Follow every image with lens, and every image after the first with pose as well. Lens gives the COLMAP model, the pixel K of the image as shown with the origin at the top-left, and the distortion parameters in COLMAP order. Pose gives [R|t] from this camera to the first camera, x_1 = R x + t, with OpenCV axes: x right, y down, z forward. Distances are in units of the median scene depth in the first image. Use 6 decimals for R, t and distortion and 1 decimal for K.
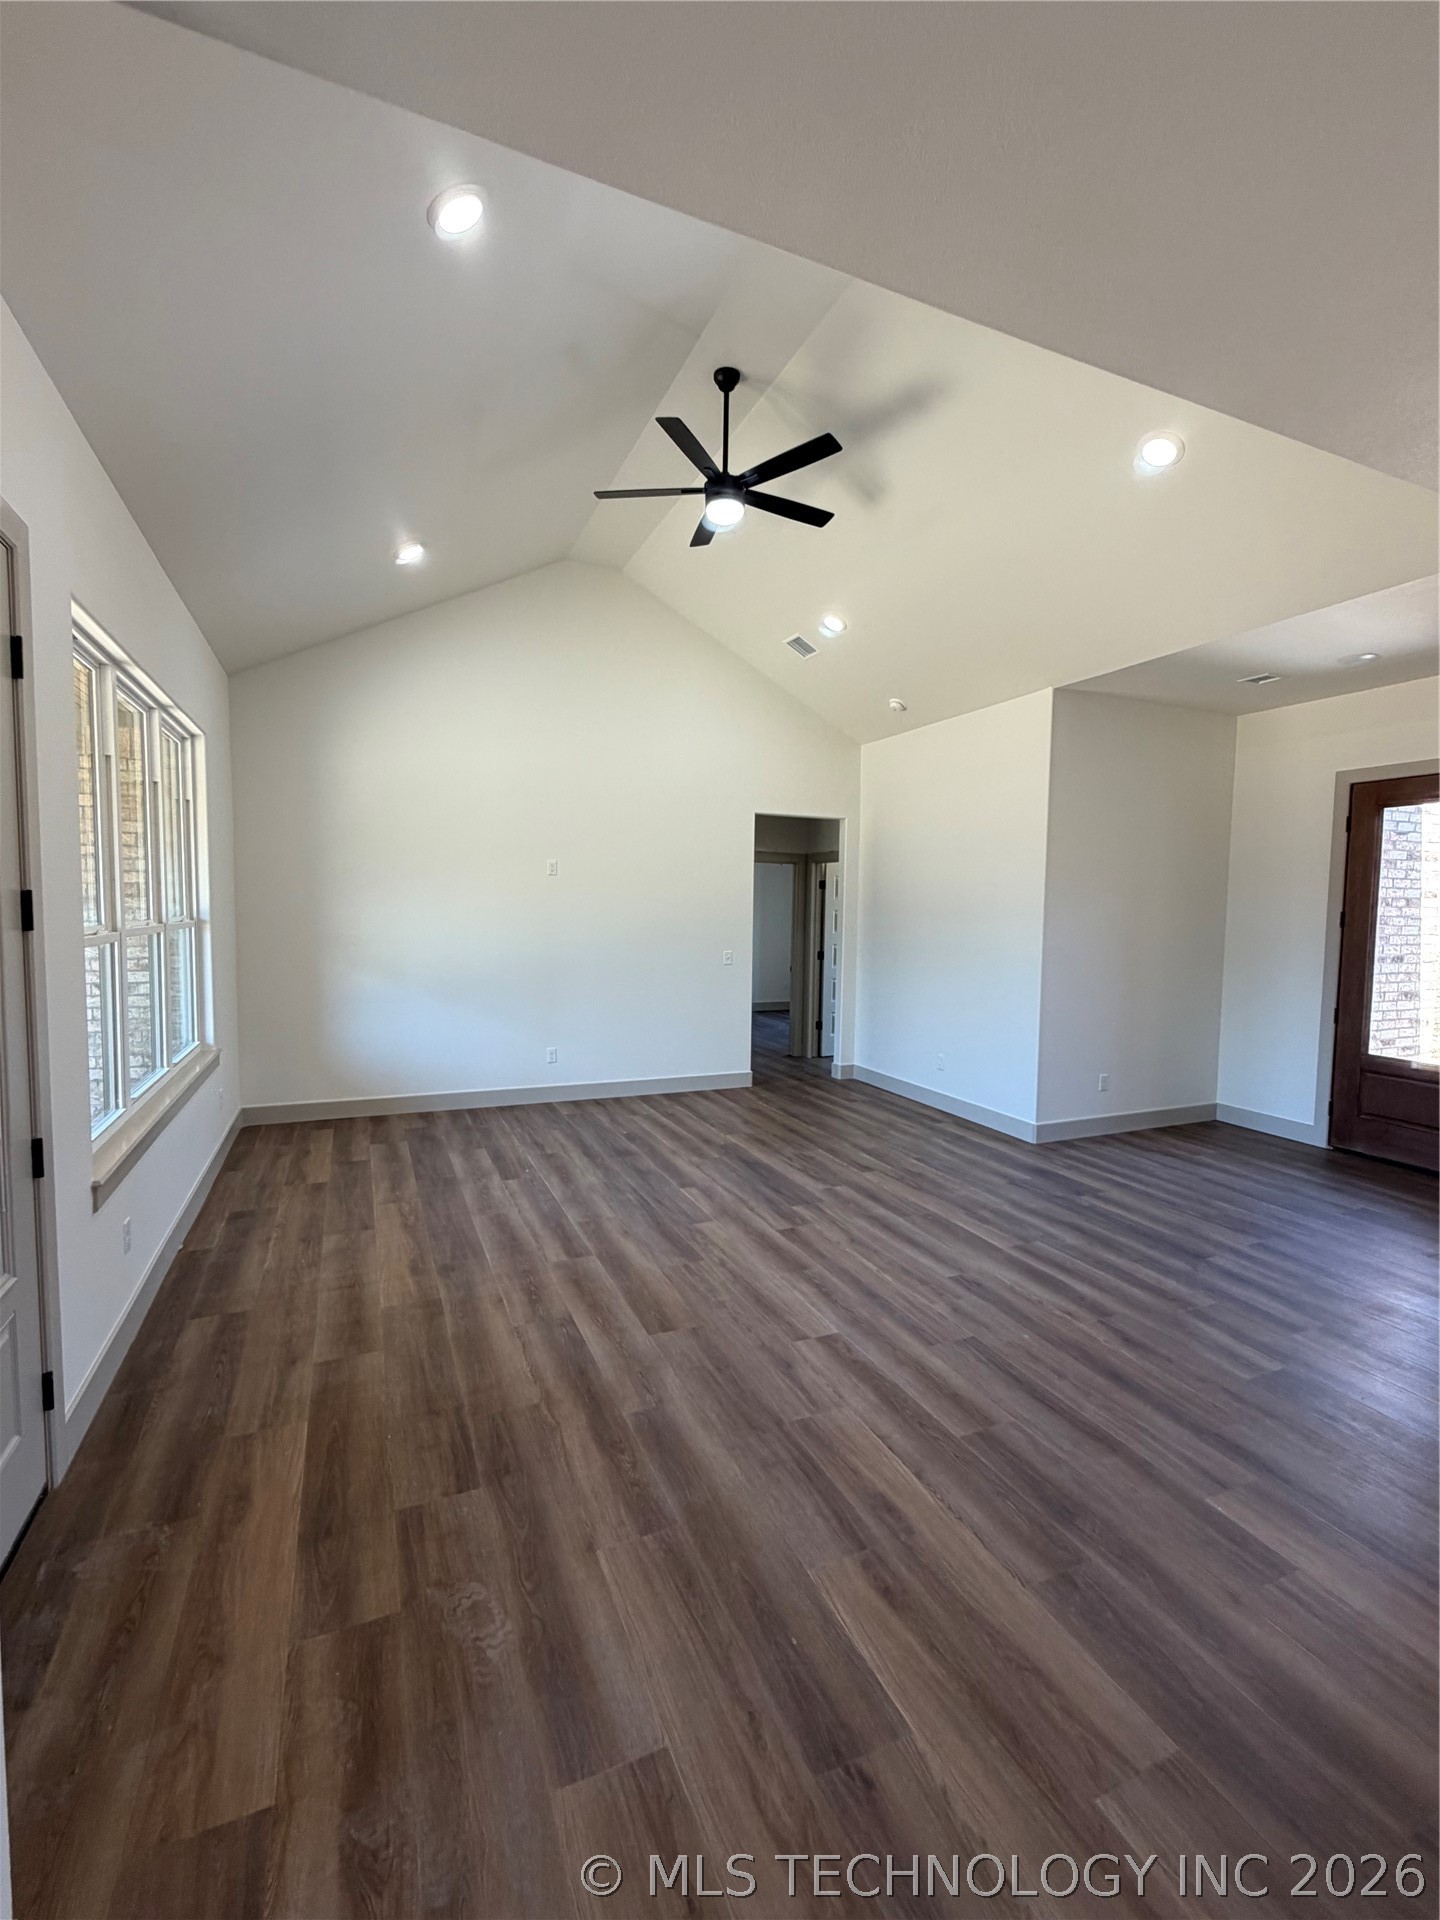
lens RADIAL K [[829.1, 0, 722.0], [0, 829.1, 957.8], [0, 0, 1]] dist [-0.000425, 0.000031]
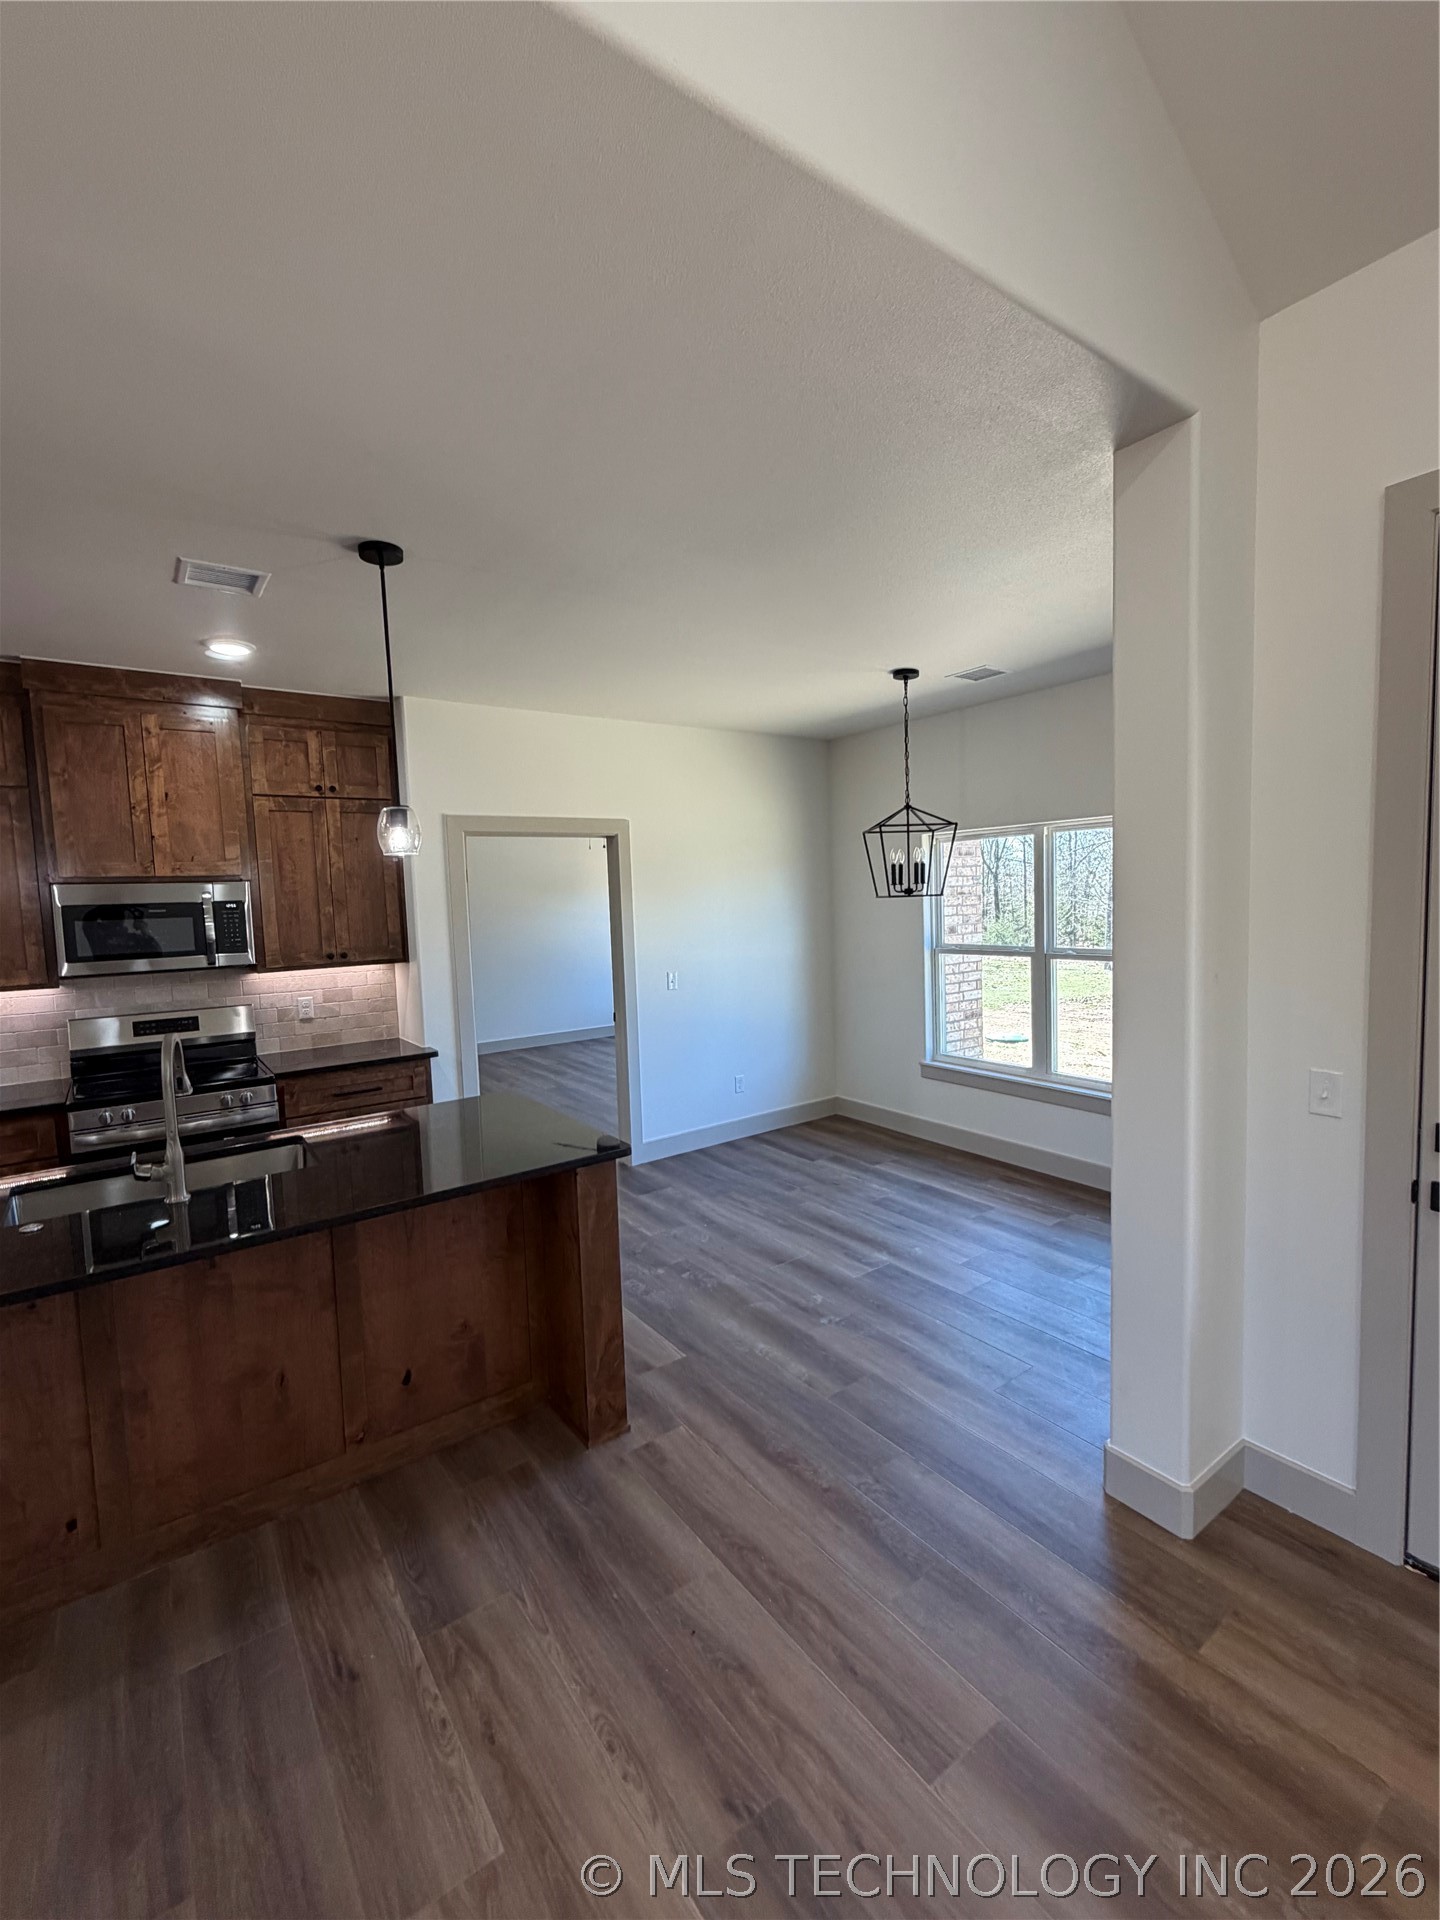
lens RADIAL K [[829.1, 0, 722.0], [0, 829.1, 957.8], [0, 0, 1]] dist [-0.000425, 0.000031]
pose [[-0.977935, 0.035458, -0.205879, 0.319713], [0.006388, 0.990105, 0.140180, -0.153743], [0.208812, 0.135772, -0.968485, 1.646674]]
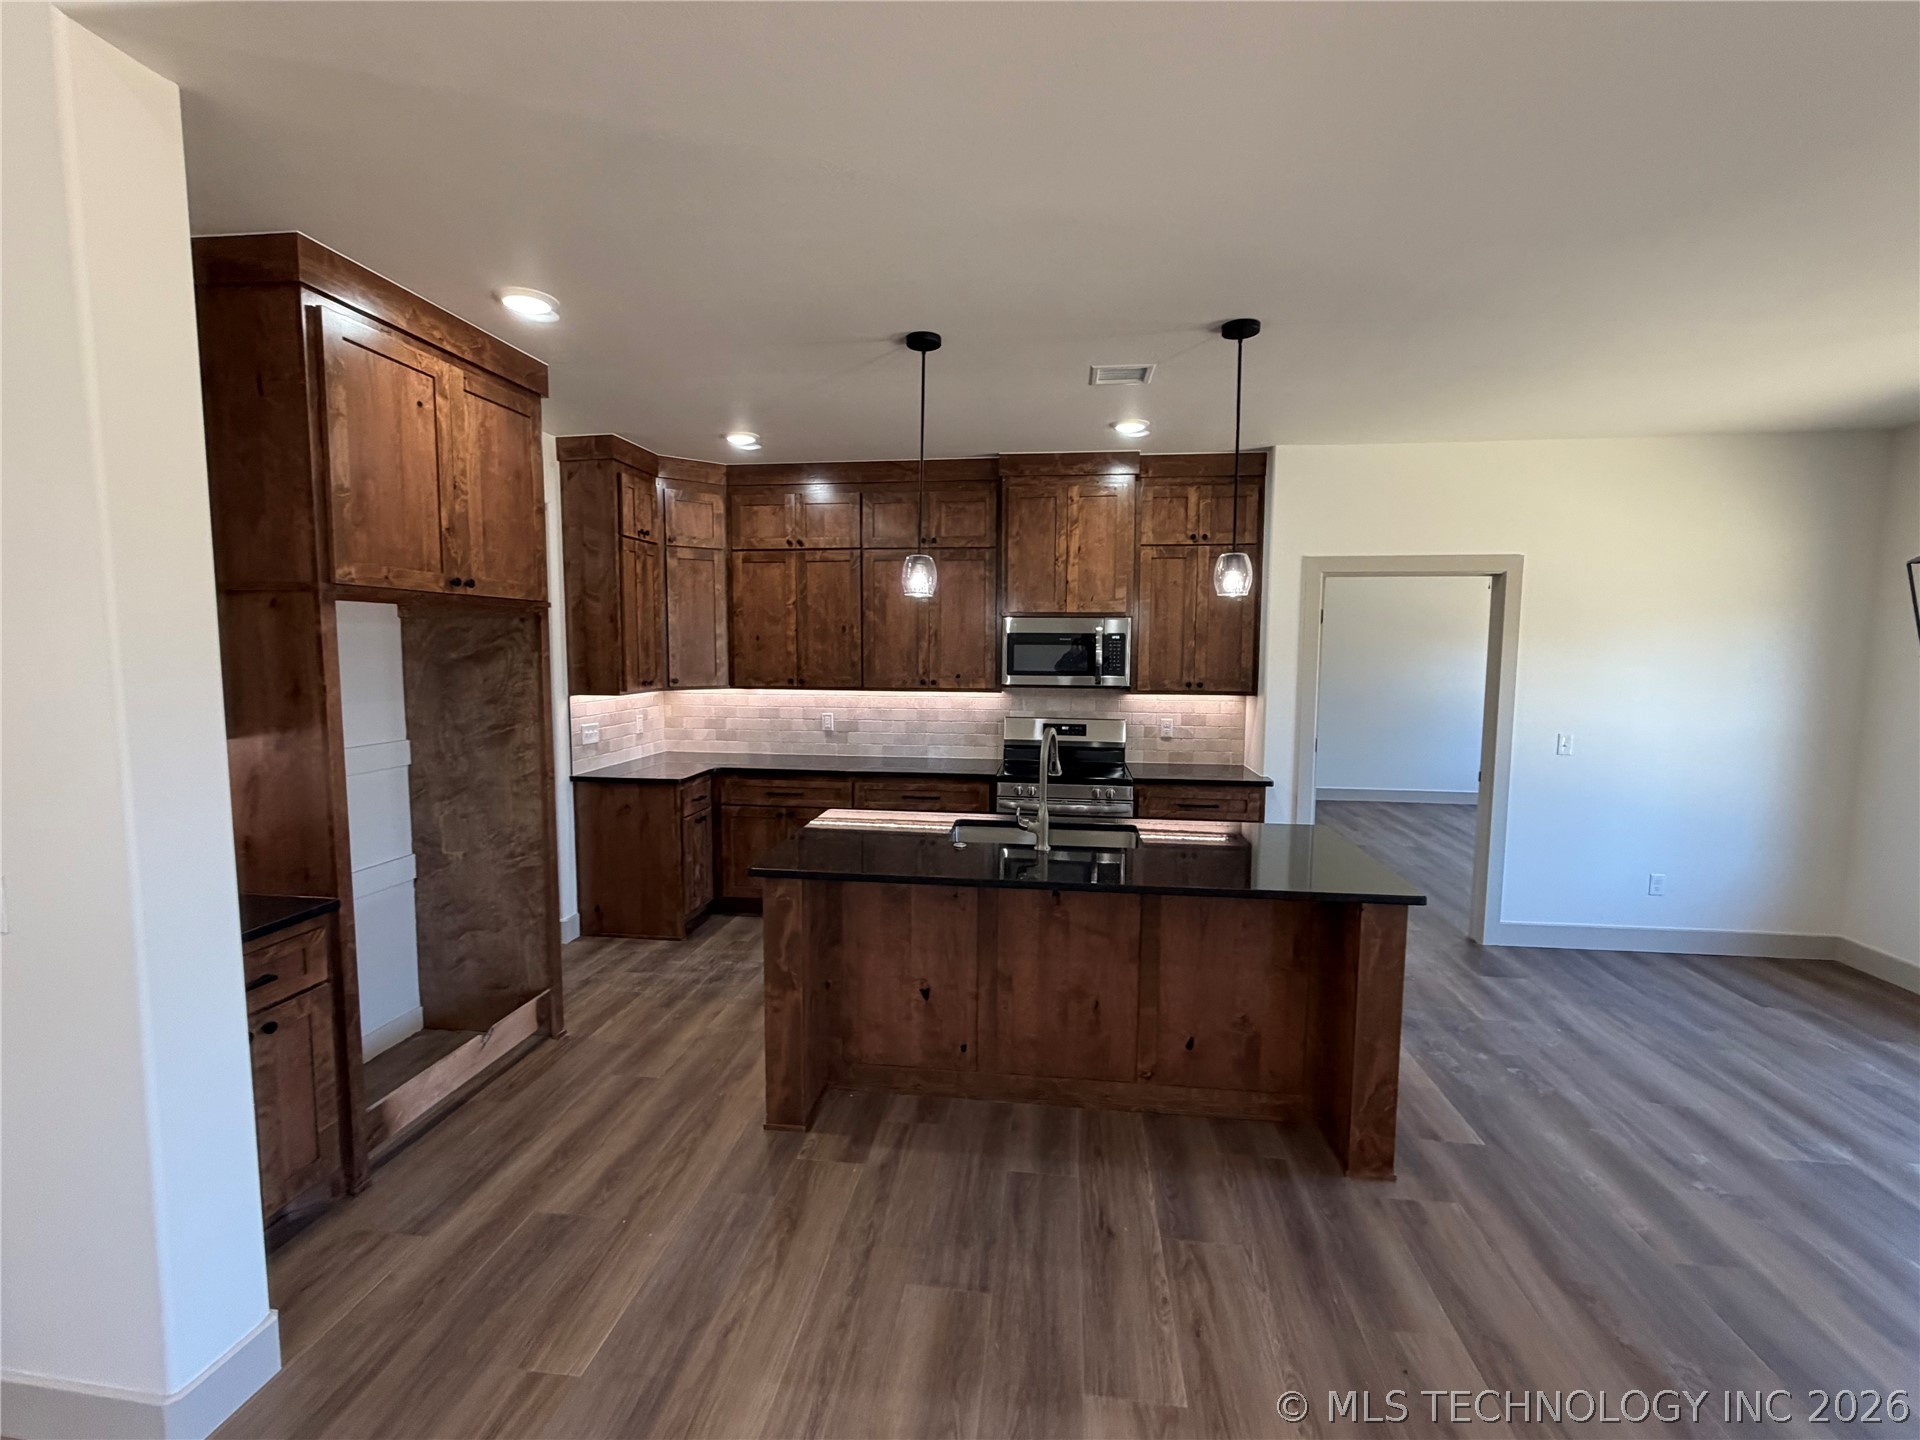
lens RADIAL K [[829.1, 0, 962.9], [0, 829.1, 717.2], [0, 0, 1]] dist [-0.000425, 0.000031]
pose [[-0.857560, -0.063821, 0.510409, 0.154834], [0.017418, 0.988101, 0.152816, -0.154350], [-0.514089, 0.139939, -0.846245, 1.815978]]
